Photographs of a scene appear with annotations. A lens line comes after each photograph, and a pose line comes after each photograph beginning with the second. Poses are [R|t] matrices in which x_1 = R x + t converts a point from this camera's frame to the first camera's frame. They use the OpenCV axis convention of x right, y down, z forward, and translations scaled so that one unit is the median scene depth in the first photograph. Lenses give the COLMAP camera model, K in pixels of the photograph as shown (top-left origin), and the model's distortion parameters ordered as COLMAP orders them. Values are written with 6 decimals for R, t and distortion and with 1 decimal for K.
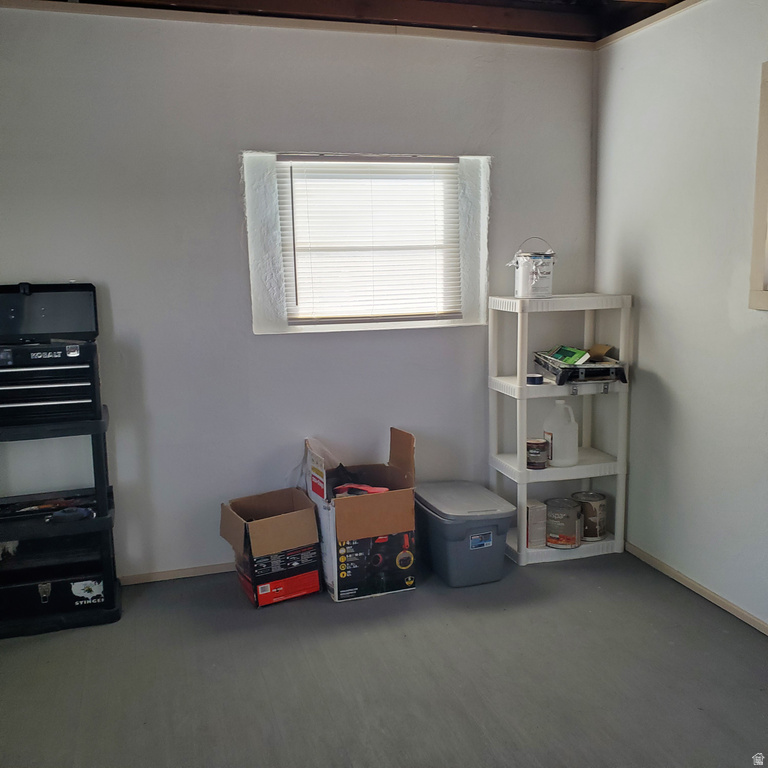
lens RADIAL K [[799.2, 0, 379.7], [0, 799.2, 385.4], [0, 0, 1]] dist [0.014640, 0.000000]
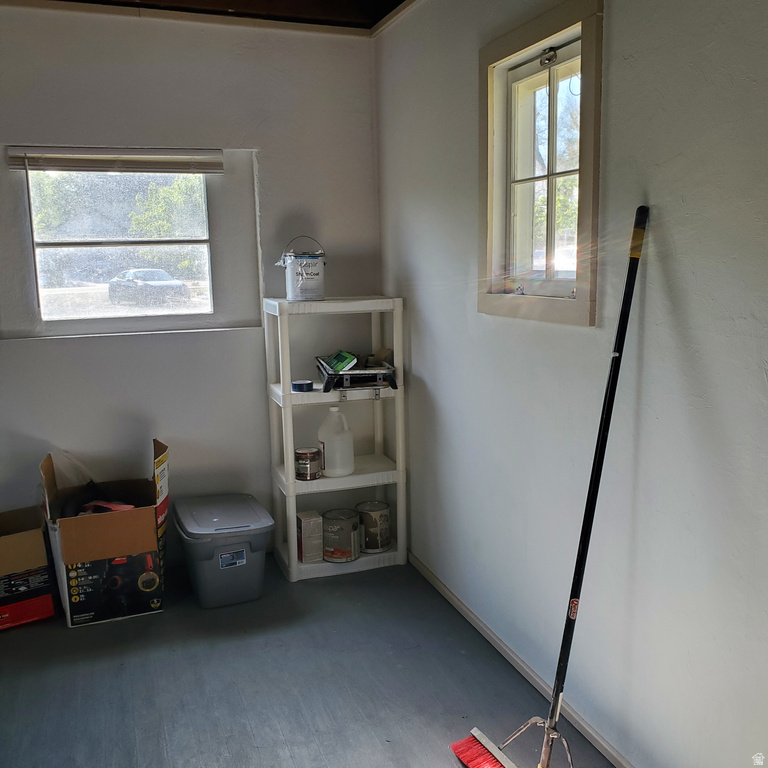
lens RADIAL K [[799.2, 0, 384.0], [0, 799.2, 384.8], [0, 0, 1]] dist [0.014640, 0.000000]
pose [[0.999072, -0.006981, 0.042493, 0.254232], [0.006412, 0.999888, 0.013510, -0.021471], [-0.042583, -0.013225, 0.999005, 0.050324]]
